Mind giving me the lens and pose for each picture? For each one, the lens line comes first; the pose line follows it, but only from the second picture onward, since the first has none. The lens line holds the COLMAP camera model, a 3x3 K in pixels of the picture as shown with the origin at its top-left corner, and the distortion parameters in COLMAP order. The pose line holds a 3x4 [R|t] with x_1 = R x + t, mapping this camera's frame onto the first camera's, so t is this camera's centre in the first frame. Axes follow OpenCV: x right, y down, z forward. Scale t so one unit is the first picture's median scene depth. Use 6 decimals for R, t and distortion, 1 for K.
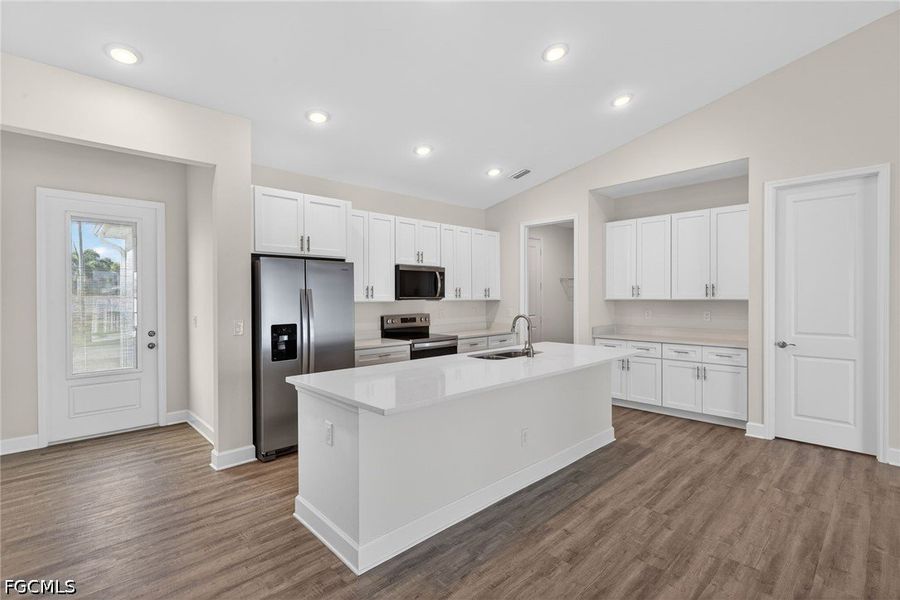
lens RADIAL K [[413.2, 0, 450.0], [0, 413.2, 300.0], [0, 0, 1]] dist [-0.001695, 0.000098]
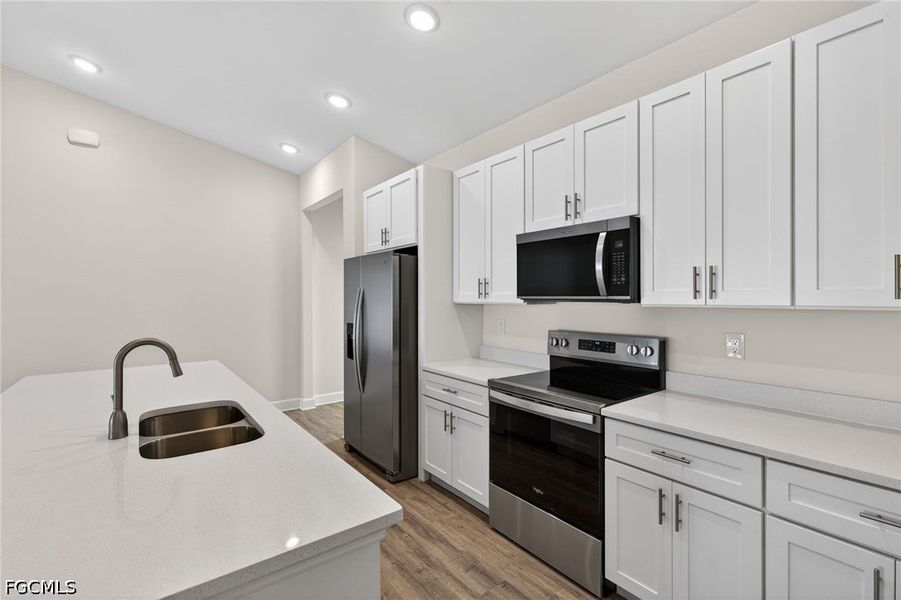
lens RADIAL K [[413.6, 0, 450.5], [0, 413.6, 300.0], [0, 0, 1]] dist [-0.001695, 0.000098]
pose [[-0.078722, 0.010260, -0.996844, 0.416848], [-0.004510, 0.999933, 0.010648, -0.007389], [0.996886, 0.005334, -0.078670, 0.979343]]
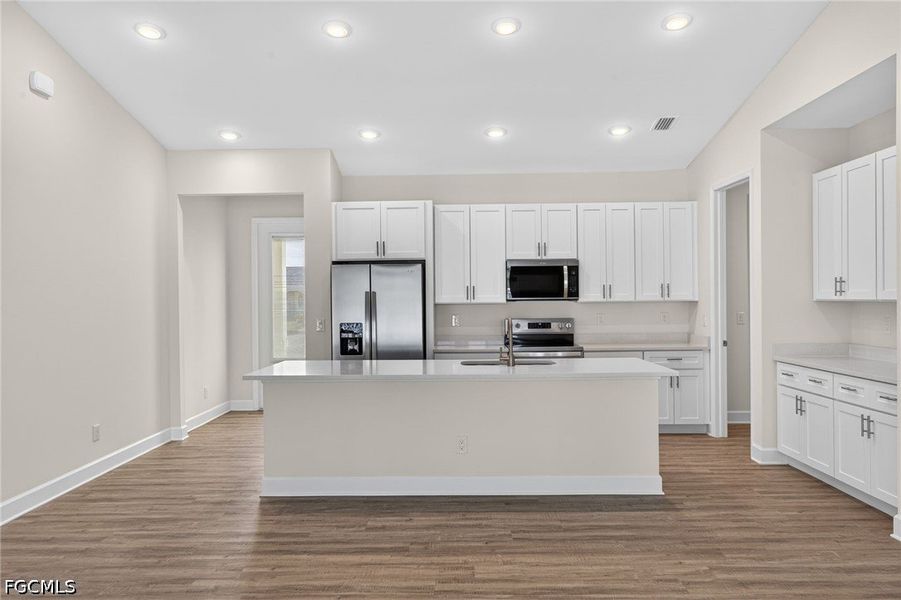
lens RADIAL K [[651.0, 0, 450.5], [0, 651.0, 300.0], [0, 0, 1]] dist [0.003260, 0.001604]
pose [[0.723824, -0.001014, -0.689984, 0.748411], [0.002301, 0.999997, 0.000944, -0.003978], [0.689981, -0.002271, 0.723824, -0.070607]]
